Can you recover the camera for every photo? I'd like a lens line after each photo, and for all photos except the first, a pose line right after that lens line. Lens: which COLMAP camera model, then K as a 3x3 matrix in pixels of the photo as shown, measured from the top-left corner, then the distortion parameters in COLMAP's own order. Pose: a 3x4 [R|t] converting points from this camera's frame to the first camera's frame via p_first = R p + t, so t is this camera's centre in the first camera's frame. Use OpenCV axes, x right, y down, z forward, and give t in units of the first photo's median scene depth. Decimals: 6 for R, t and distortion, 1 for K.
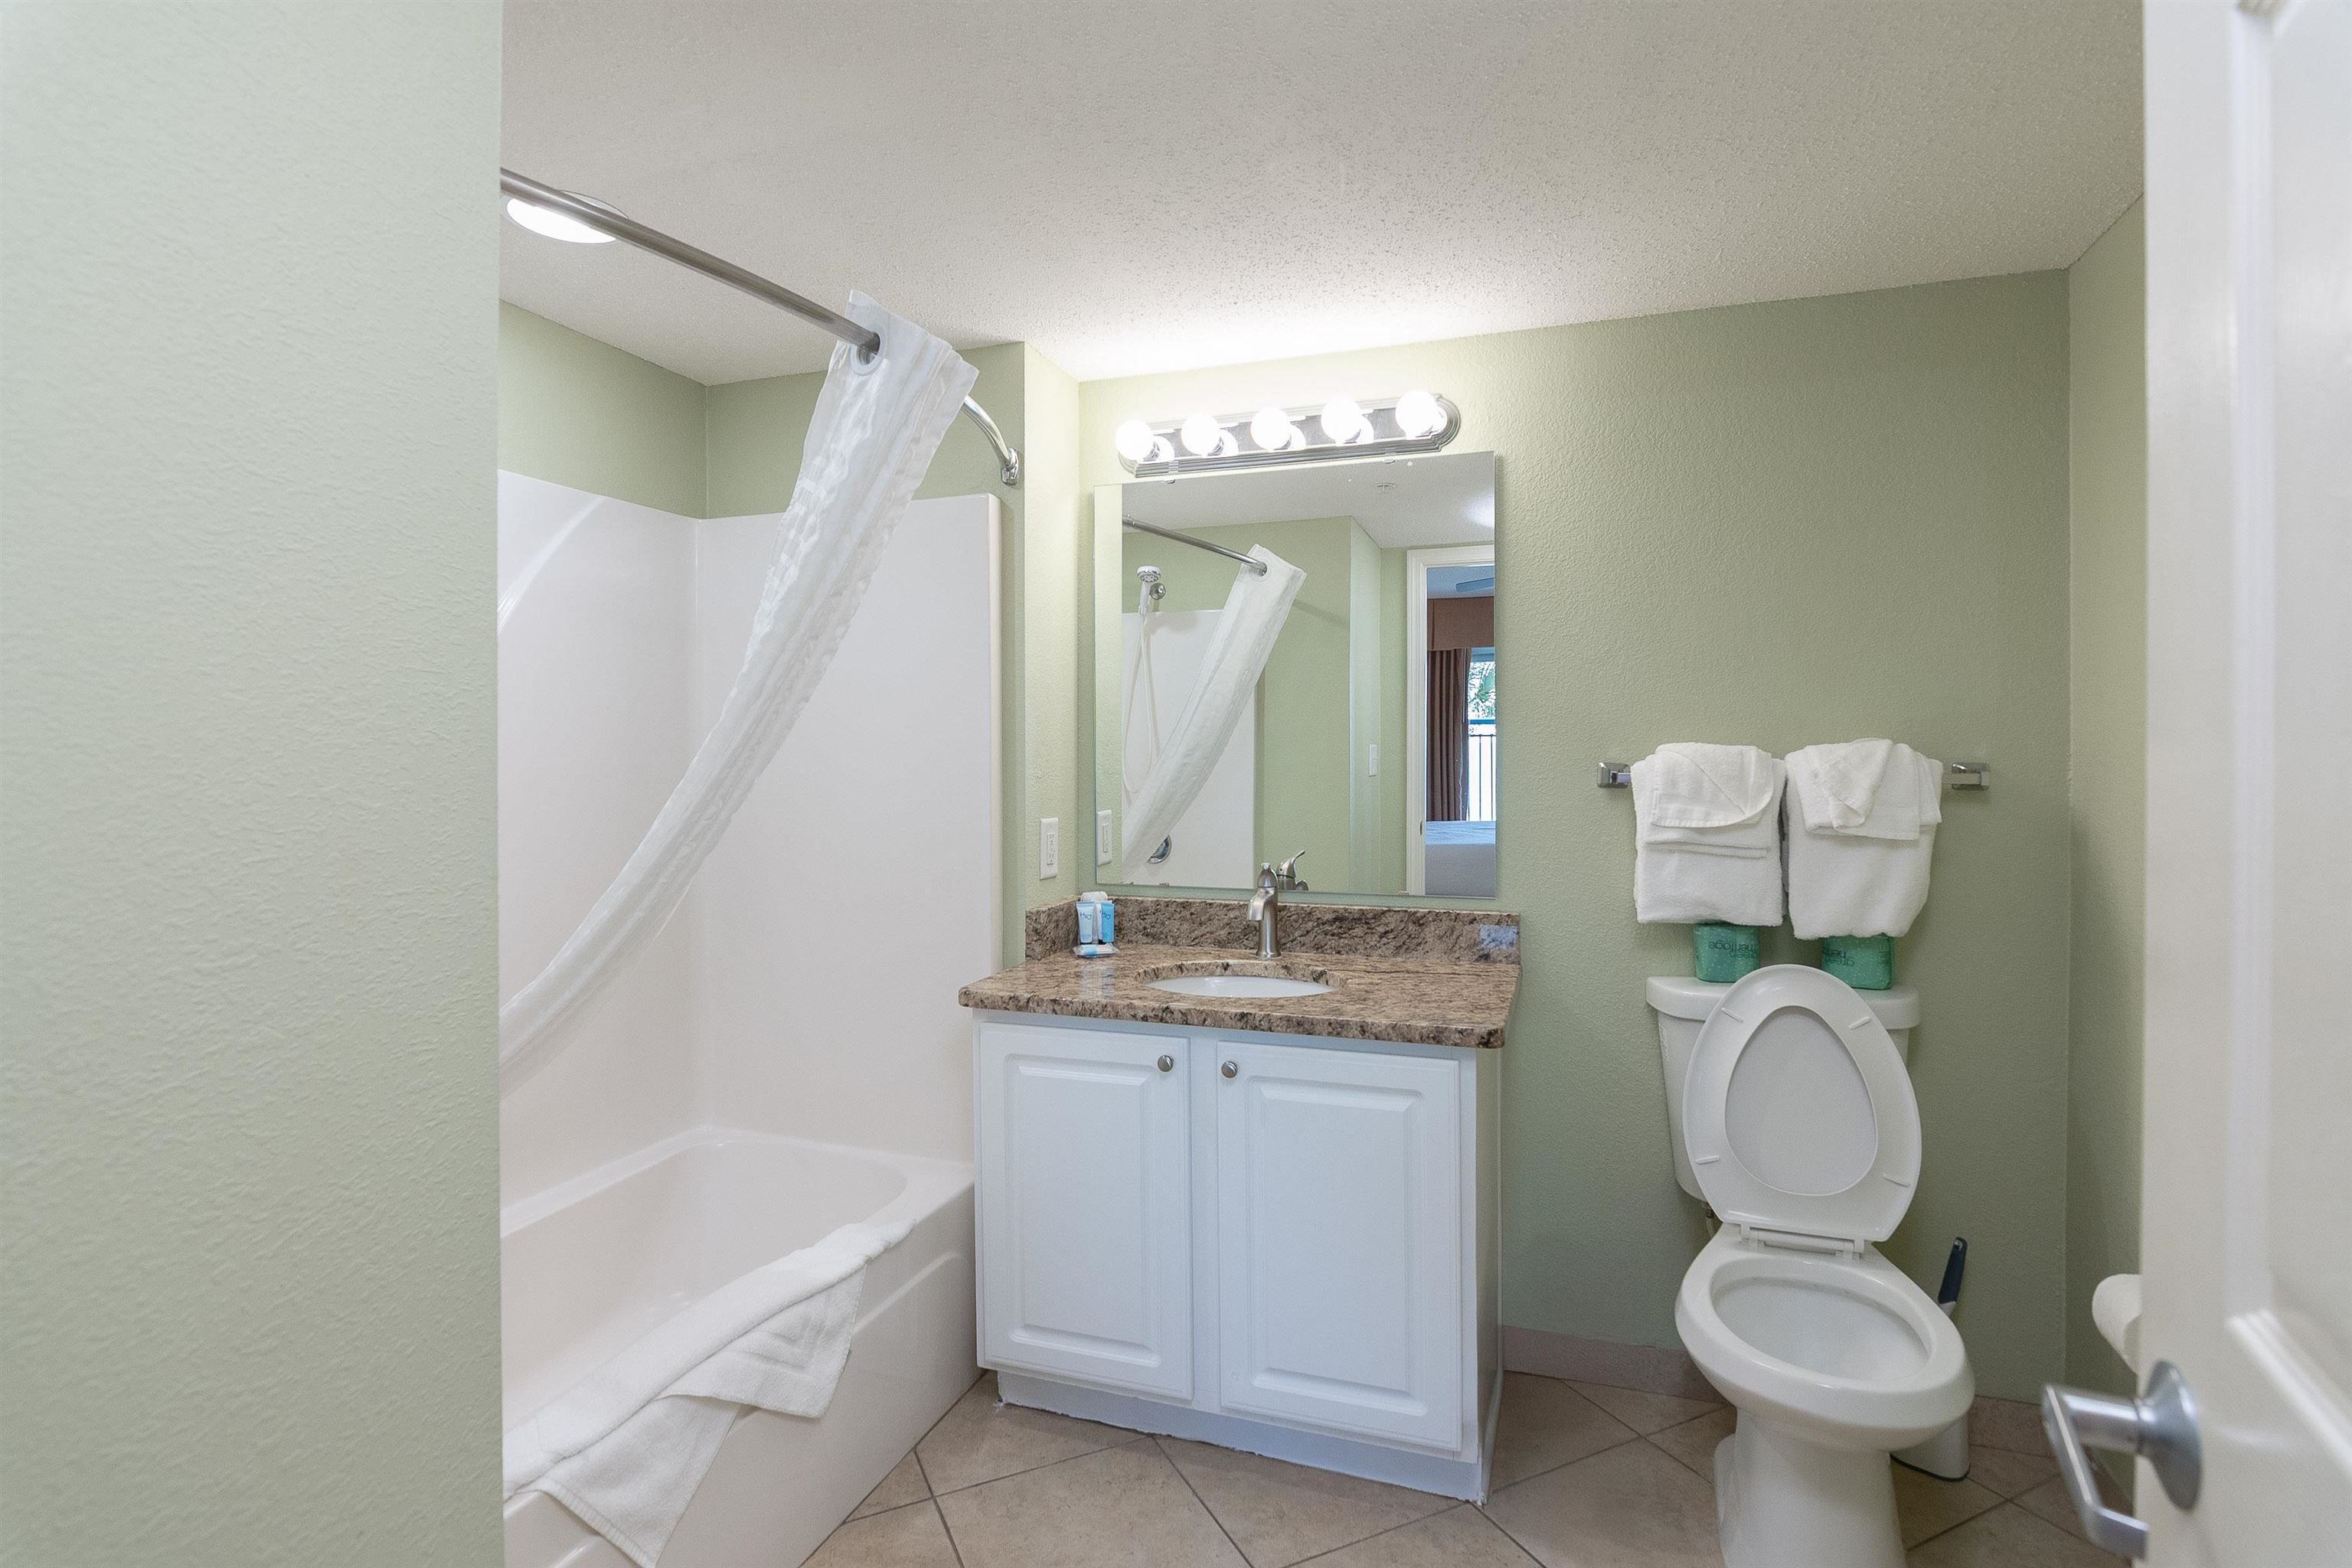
lens RADIAL K [[1135.6, 0, 1184.1], [0, 1135.6, 758.8], [0, 0, 1]] dist [-0.003693, -0.005649]
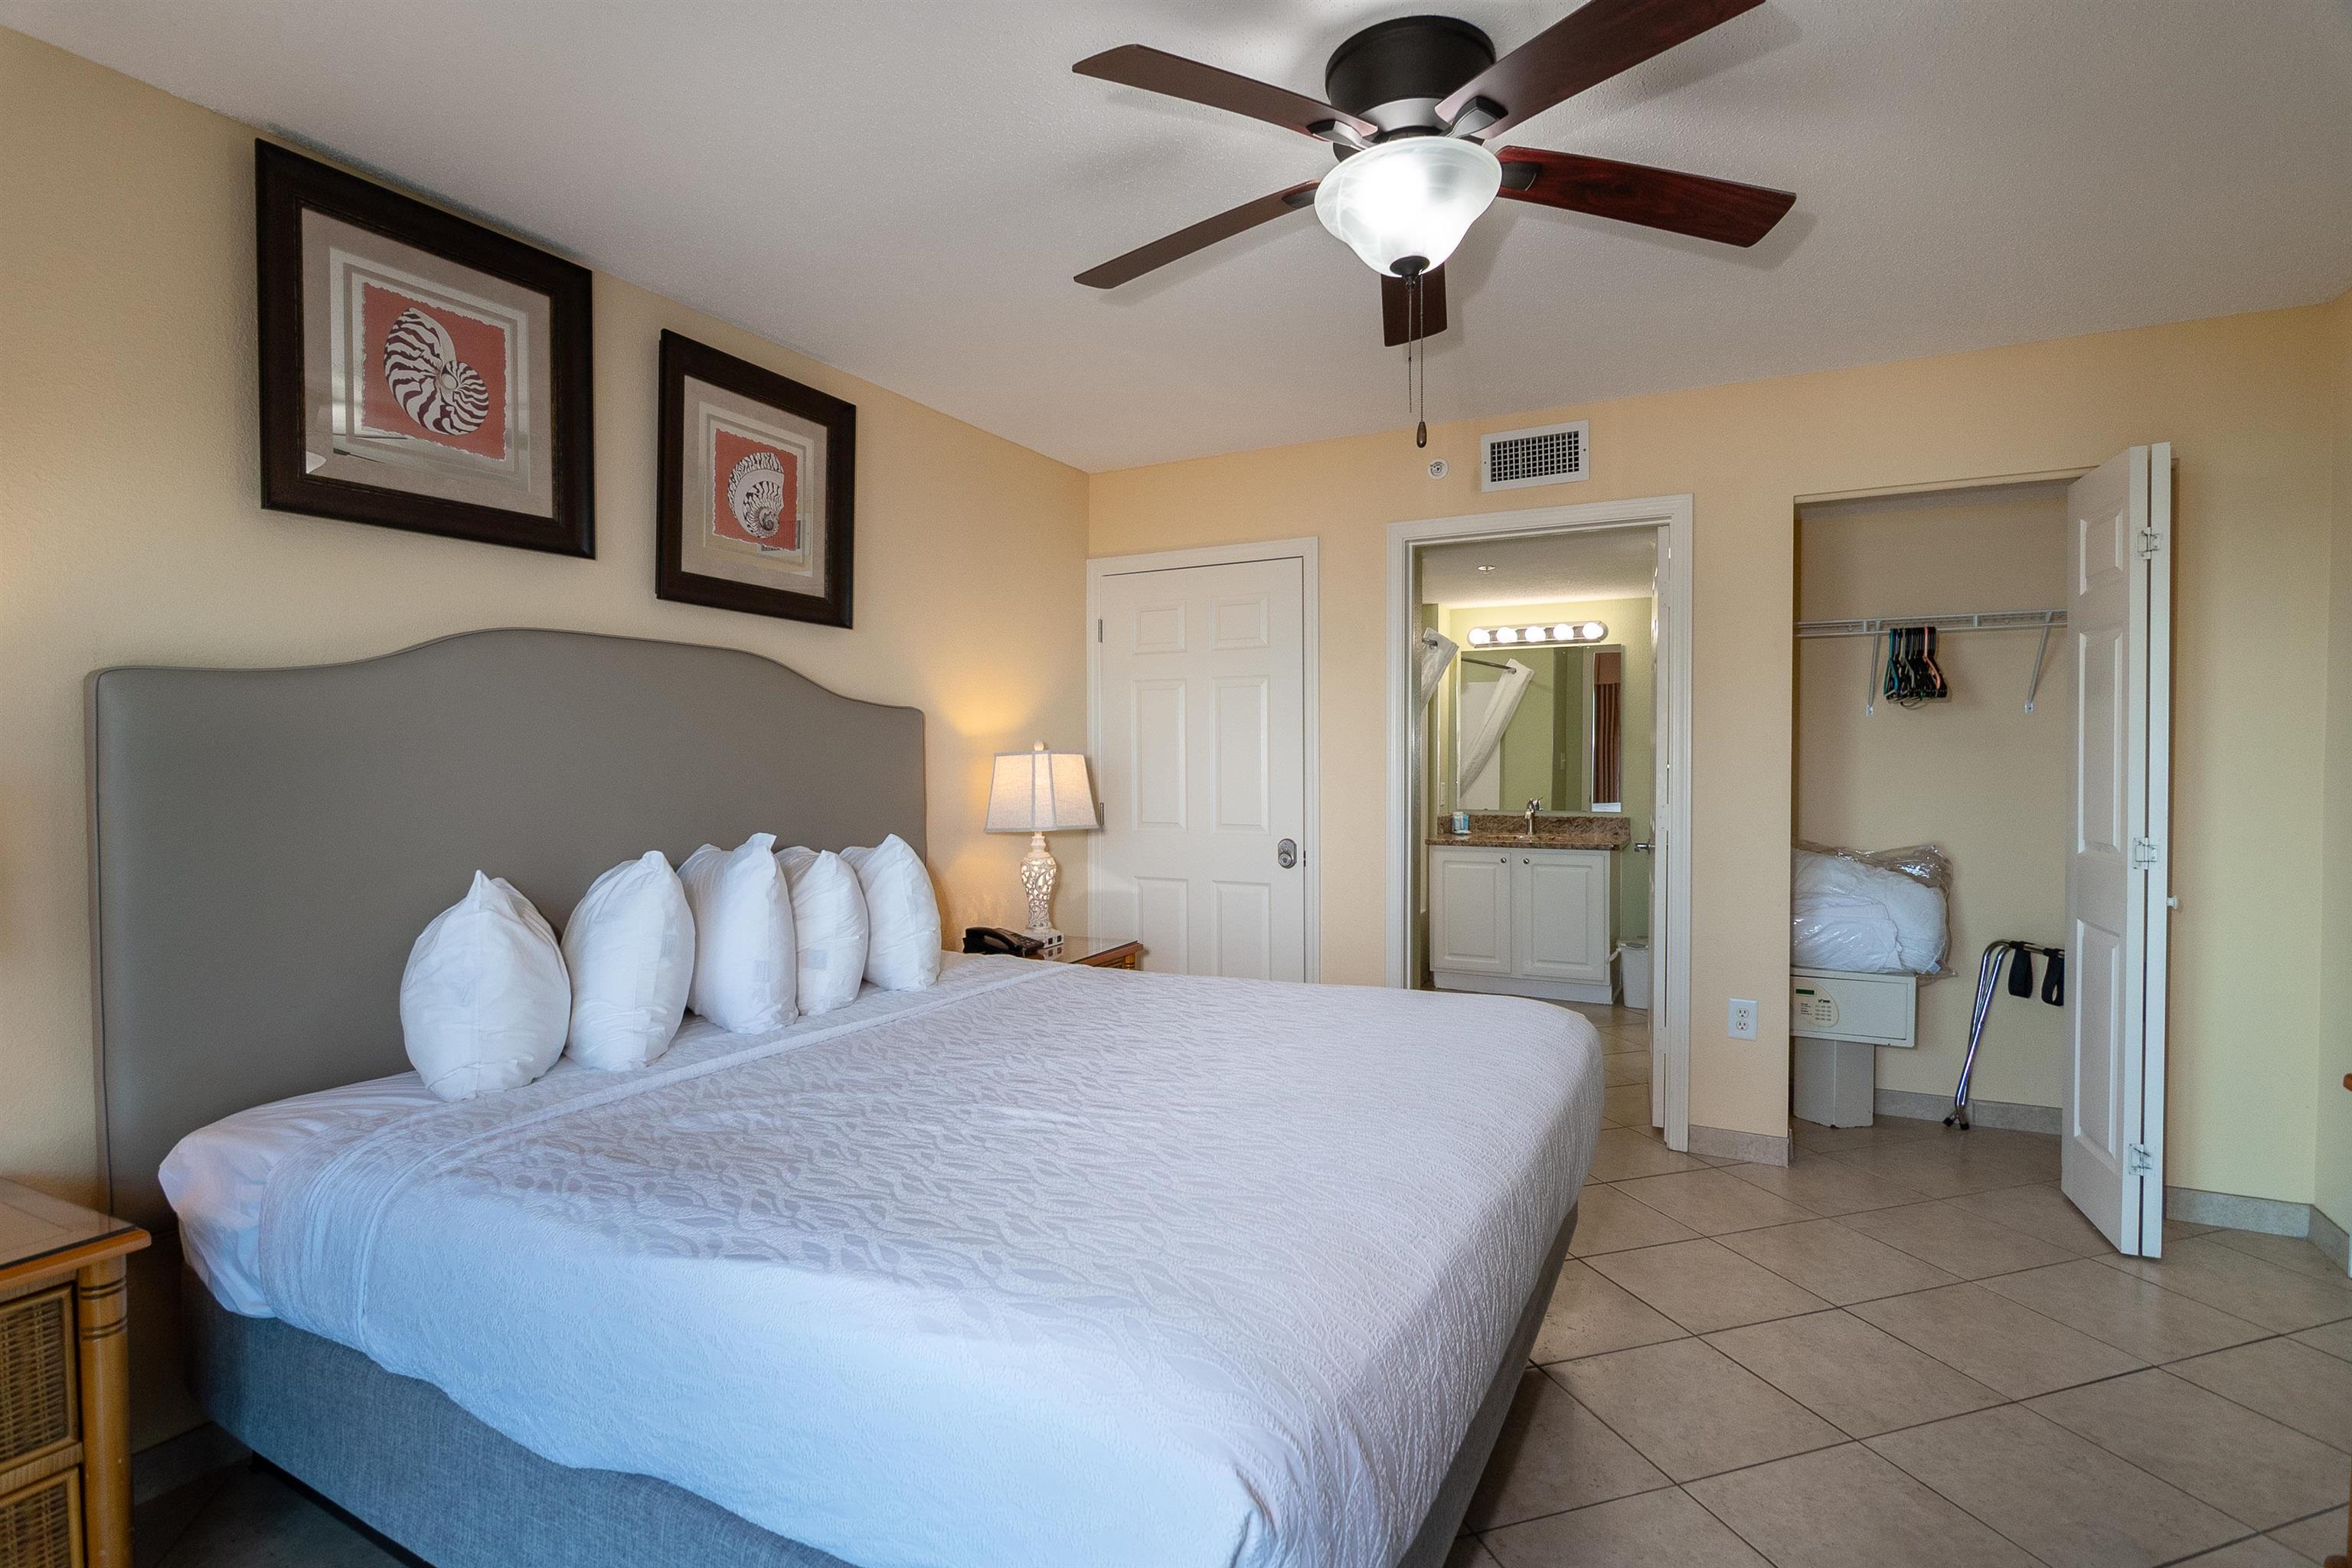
lens RADIAL K [[1135.6, 0, 1188.0], [0, 1135.6, 788.7], [0, 0, 1]] dist [-0.003693, -0.005649]
pose [[0.991572, 0.003175, -0.129521, -0.436238], [-0.000208, 0.999737, 0.022911, 0.009443], [0.129560, -0.022691, 0.991312, -1.992790]]
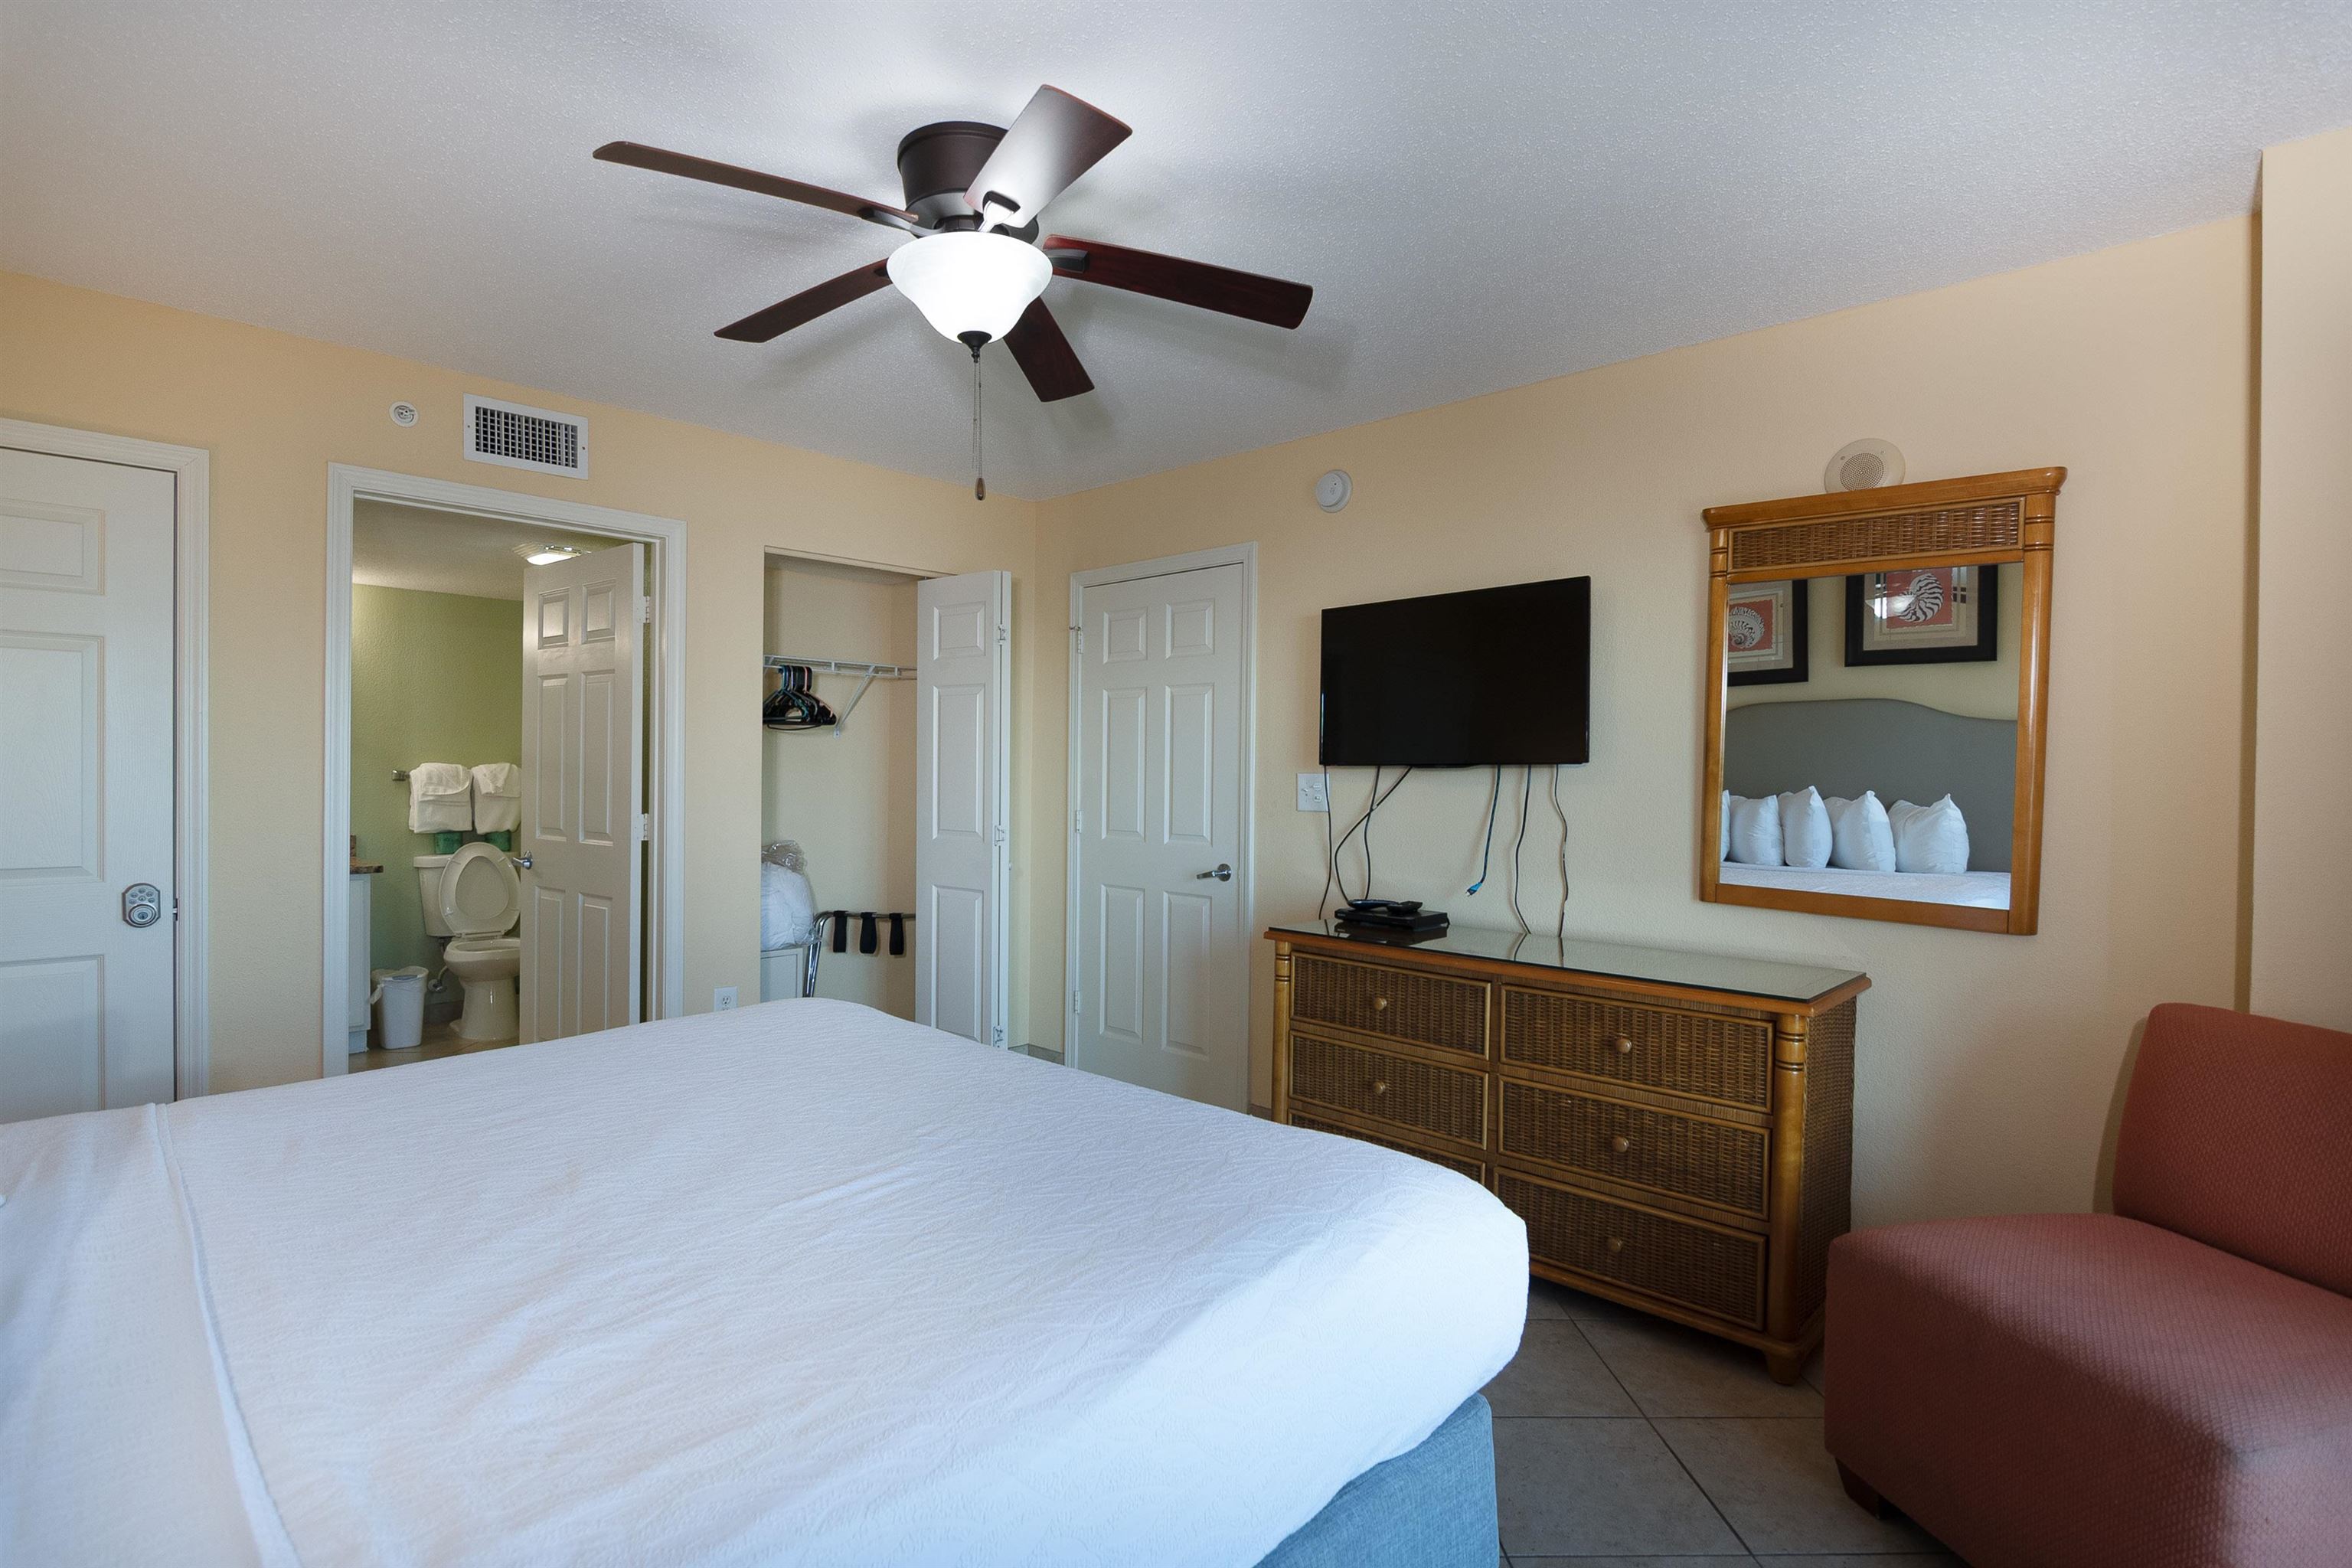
lens RADIAL K [[1135.6, 0, 1174.3], [0, 1135.6, 768.0], [0, 0, 1]] dist [-0.003693, -0.005649]
pose [[0.397177, 0.010719, 0.917680, -1.293525], [-0.005762, 0.999941, -0.009186, 0.011701], [-0.917724, -0.001640, 0.397215, -1.621826]]
